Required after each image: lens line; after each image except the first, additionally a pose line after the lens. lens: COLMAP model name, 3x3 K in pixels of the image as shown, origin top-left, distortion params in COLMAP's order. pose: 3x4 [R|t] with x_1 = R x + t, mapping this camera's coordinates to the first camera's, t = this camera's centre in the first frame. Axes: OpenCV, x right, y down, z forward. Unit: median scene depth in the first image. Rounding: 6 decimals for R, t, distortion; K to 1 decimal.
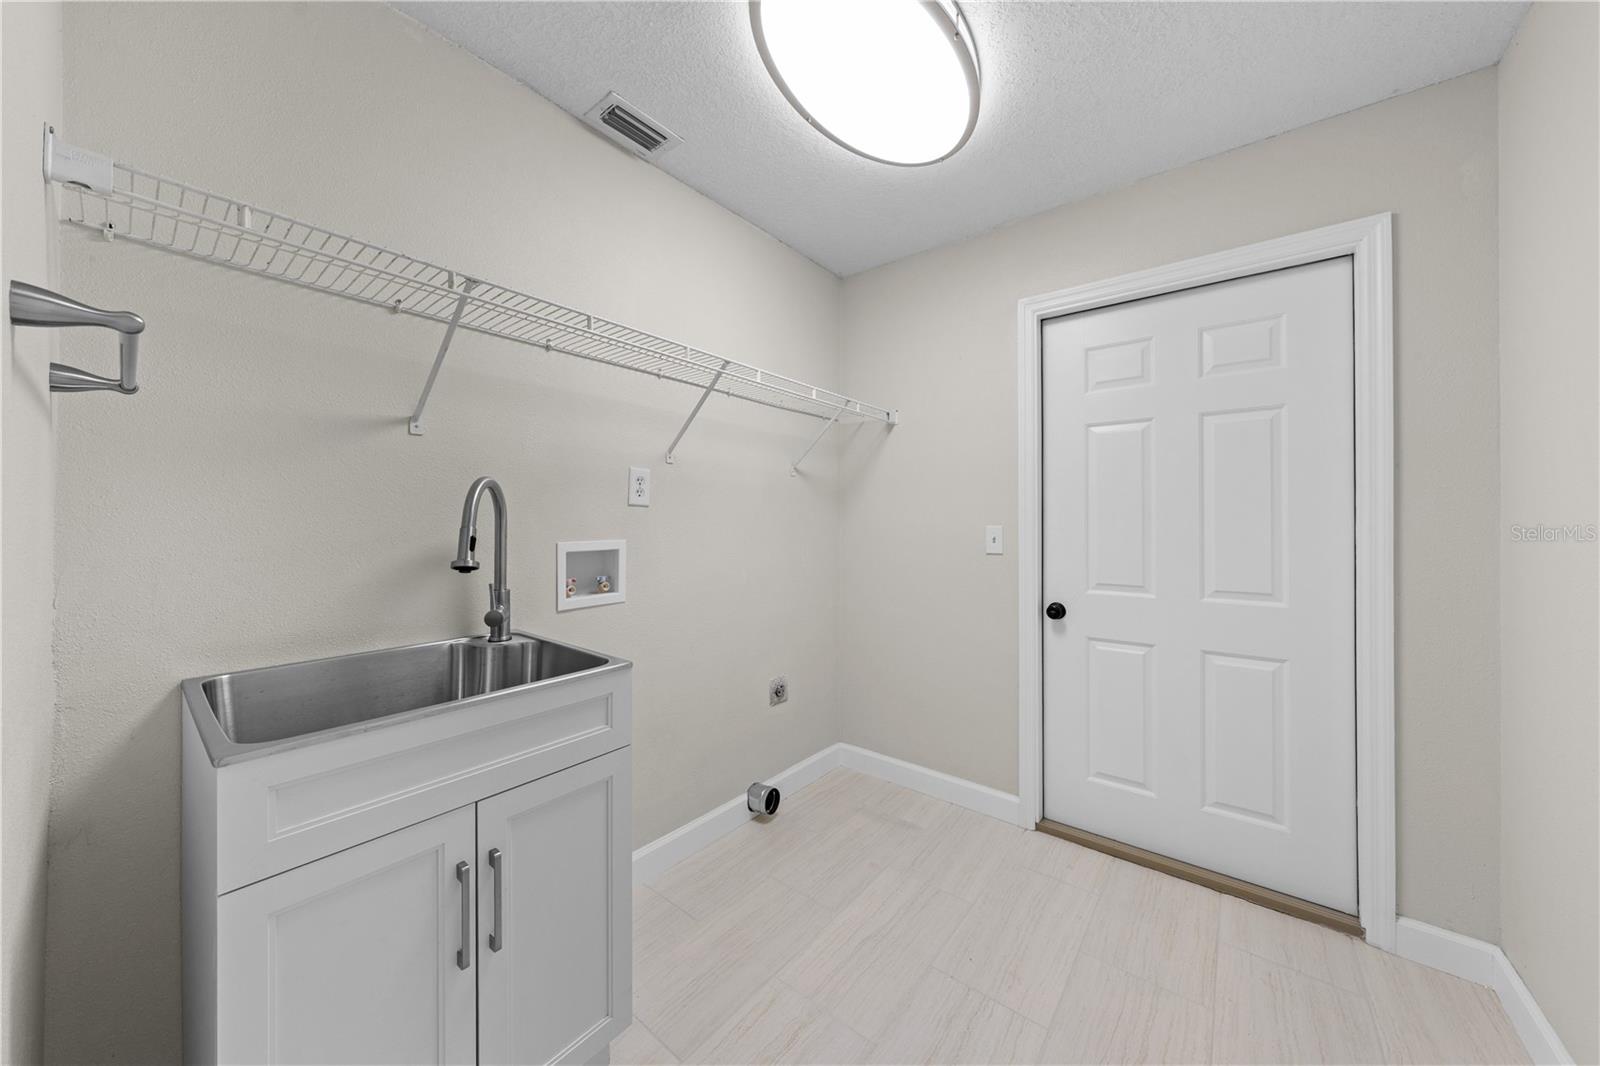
lens RADIAL K [[561.3, 0, 799.7], [0, 561.3, 522.6], [0, 0, 1]] dist [-0.000417, 0.000413]
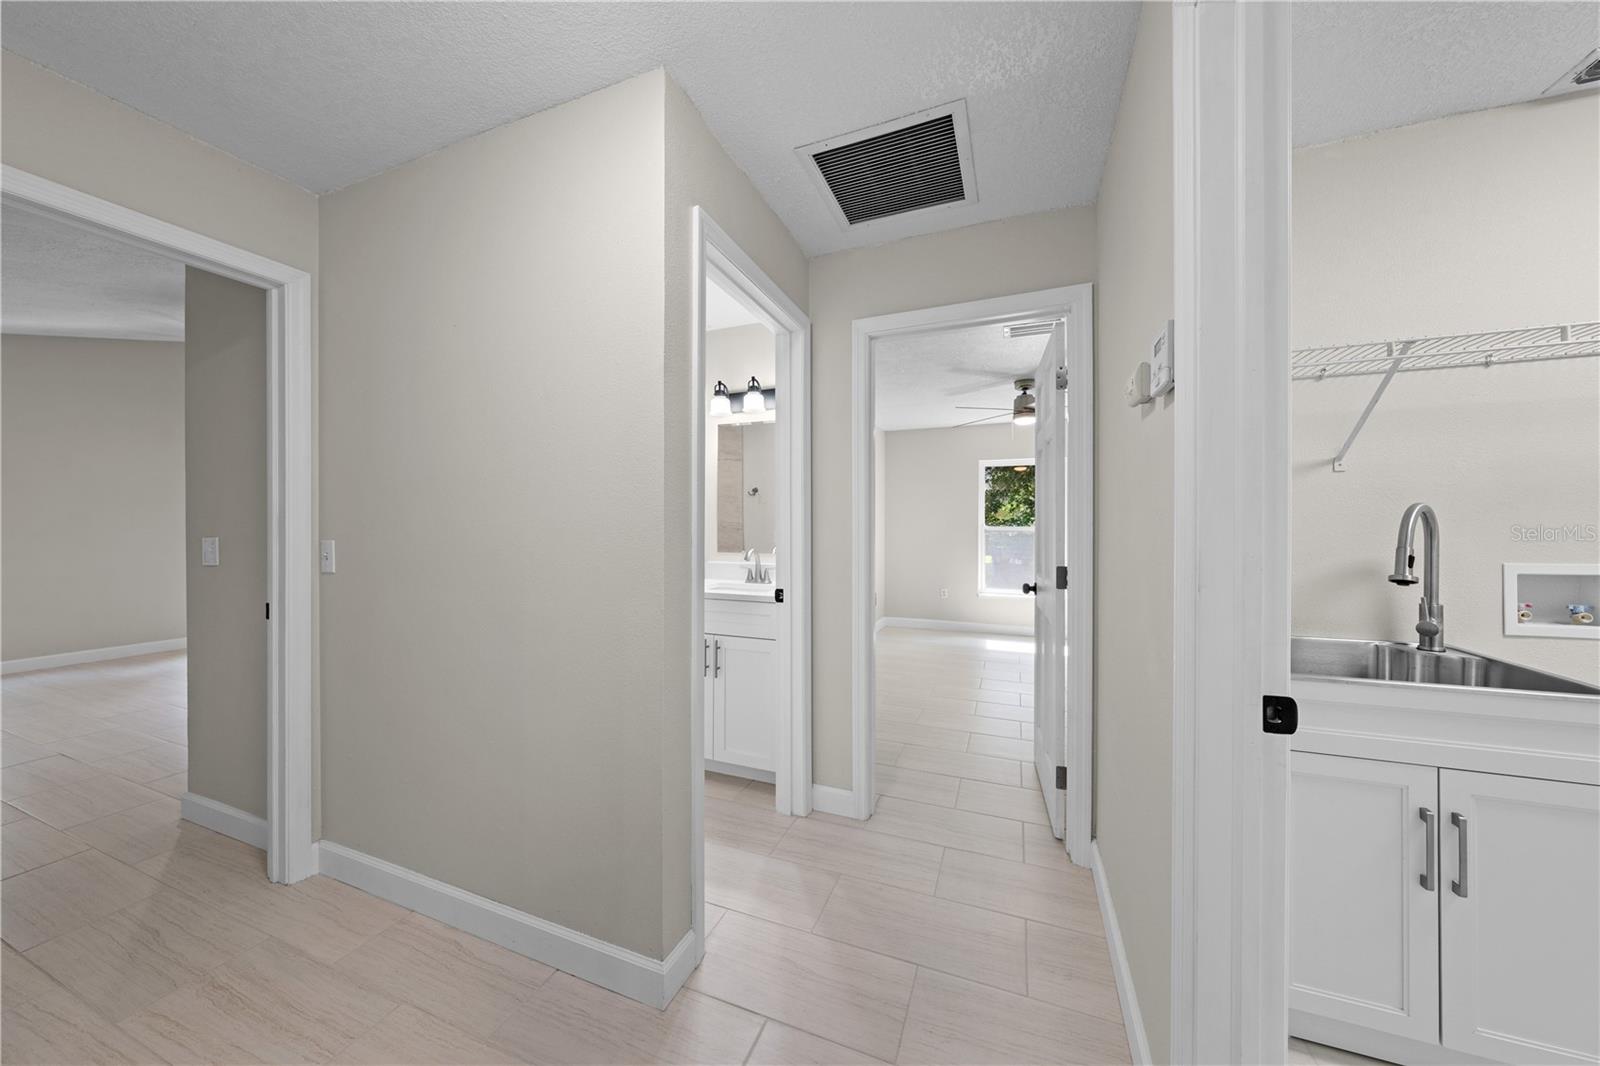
lens RADIAL K [[544.2, 0, 798.8], [0, 544.2, 523.9], [0, 0, 1]] dist [-0.005754, 0.001015]
pose [[0.296006, -0.006697, -0.955162, 0.112682], [-0.001382, 0.999971, -0.007440, -0.027862], [0.955185, 0.003523, 0.295989, -0.505380]]
